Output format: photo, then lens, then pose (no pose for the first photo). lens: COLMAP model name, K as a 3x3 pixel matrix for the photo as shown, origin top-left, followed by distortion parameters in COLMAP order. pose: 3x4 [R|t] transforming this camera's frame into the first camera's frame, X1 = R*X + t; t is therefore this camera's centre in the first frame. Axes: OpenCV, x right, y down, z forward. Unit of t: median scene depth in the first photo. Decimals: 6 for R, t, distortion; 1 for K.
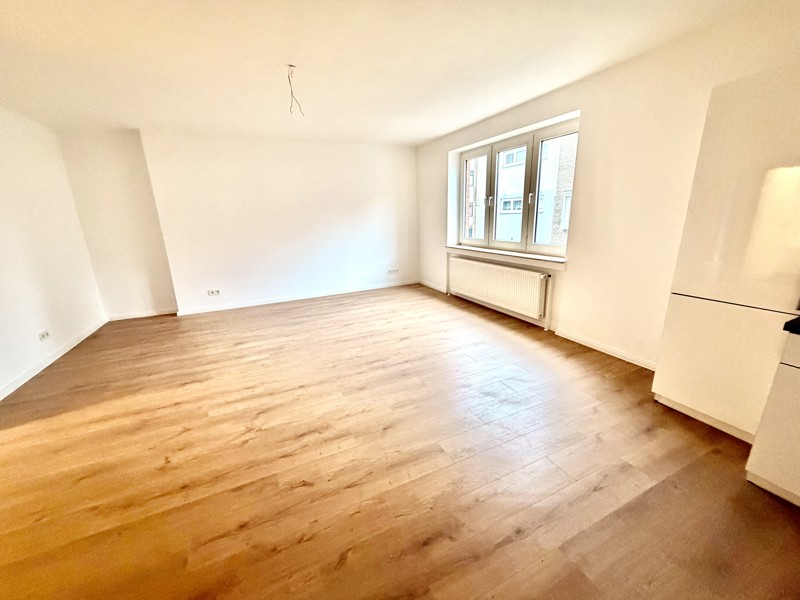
lens RADIAL K [[318.6, 0, 400.0], [0, 318.6, 300.0], [0, 0, 1]] dist [0.011191, 0.000053]
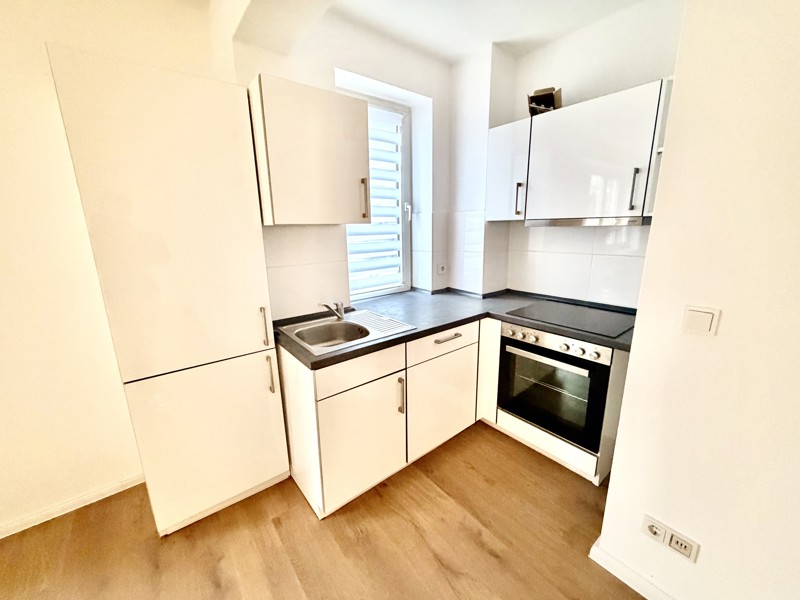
lens RADIAL K [[318.6, 0, 400.0], [0, 318.6, 300.0], [0, 0, 1]] dist [0.011191, 0.000053]
pose [[-0.251390, -0.180907, 0.950829, 0.129987], [0.282469, 0.925898, 0.250846, -0.128726], [-0.925751, 0.331640, -0.181661, 0.447624]]
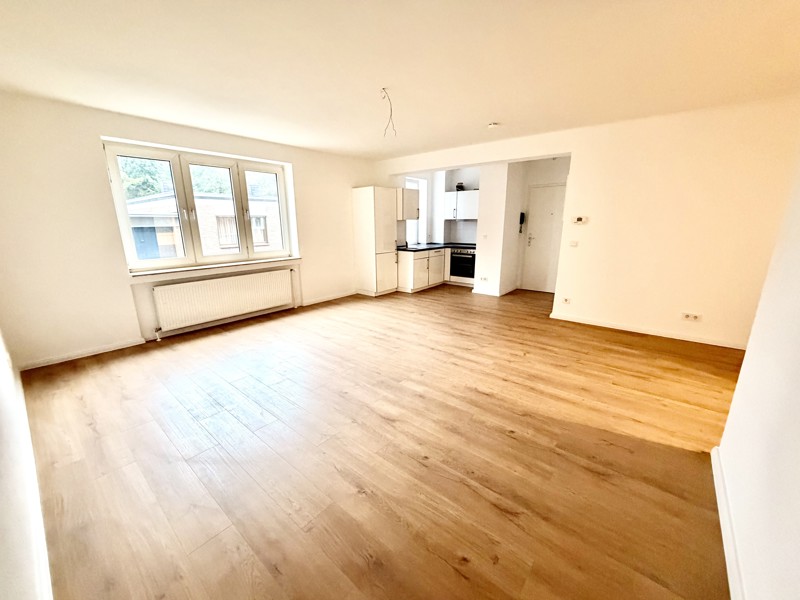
lens RADIAL K [[318.6, 0, 400.0], [0, 318.6, 300.0], [0, 0, 1]] dist [0.011191, 0.000053]
pose [[-0.425974, -0.183886, 0.885851, -1.340047], [0.258675, 0.913501, 0.314013, -0.354863], [-0.866968, 0.362909, -0.341561, 1.443794]]
